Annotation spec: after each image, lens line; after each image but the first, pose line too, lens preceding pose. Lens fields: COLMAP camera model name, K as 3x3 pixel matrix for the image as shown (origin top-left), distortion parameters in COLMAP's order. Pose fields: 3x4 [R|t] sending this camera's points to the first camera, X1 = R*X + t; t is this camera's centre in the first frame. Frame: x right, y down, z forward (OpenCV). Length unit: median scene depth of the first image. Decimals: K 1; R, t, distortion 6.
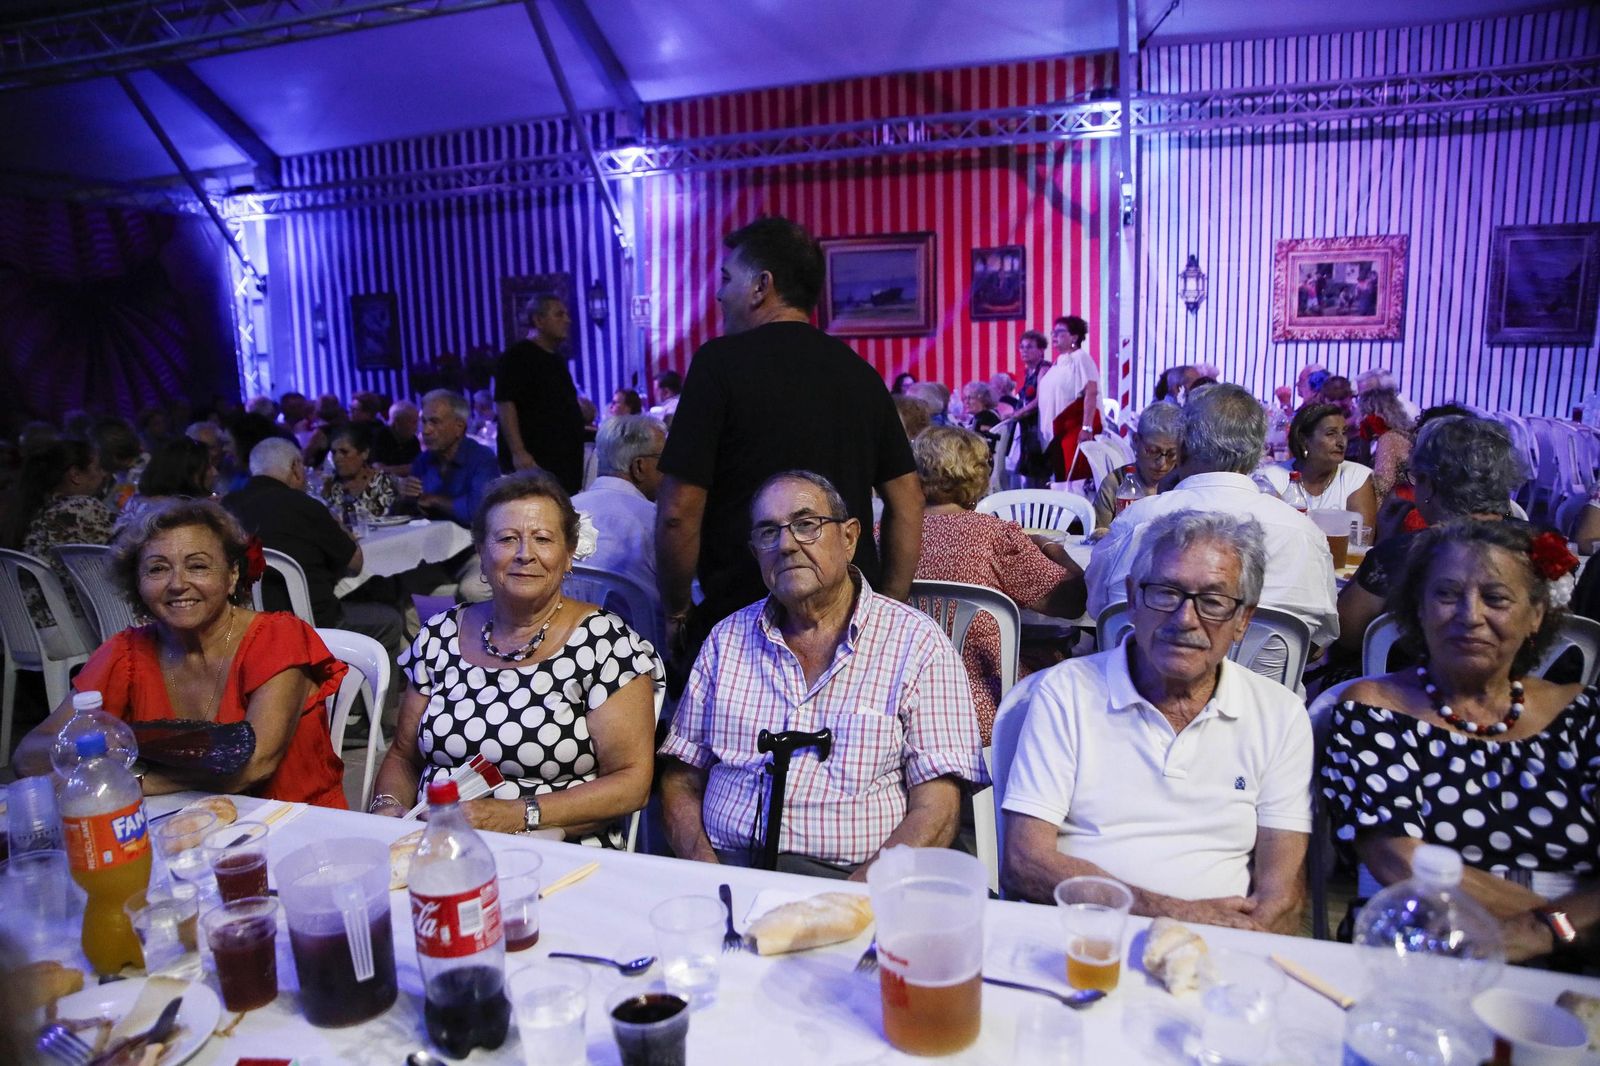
lens RADIAL K [[1091.2, 0, 779.2], [0, 1091.2, 541.7], [0, 0, 1]] dist [-0.126707, 0.074245]
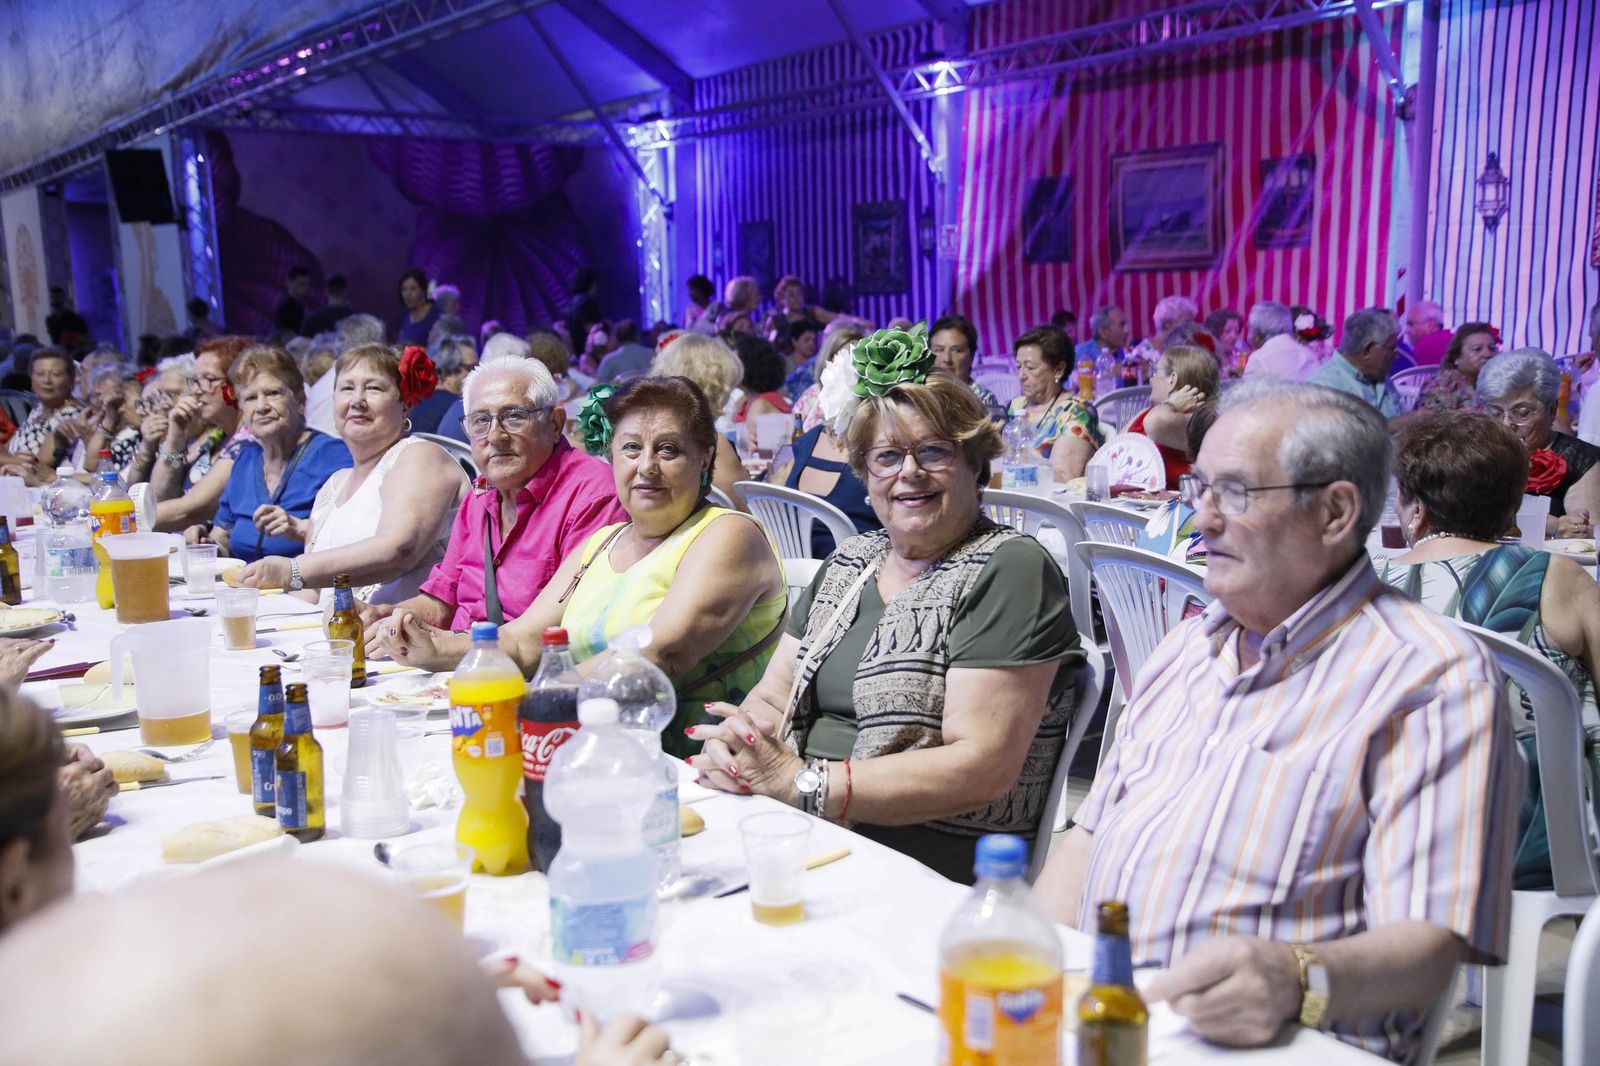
lens RADIAL K [[1622.2, 0, 776.8], [0, 1622.2, 559.5], [0, 0, 1]] dist [-0.003801, 0.232808]
pose [[0.812422, 0.099275, -0.574556, 0.628062], [-0.100160, 0.994513, 0.030211, 0.030825], [0.574403, 0.033003, 0.817907, -0.220348]]
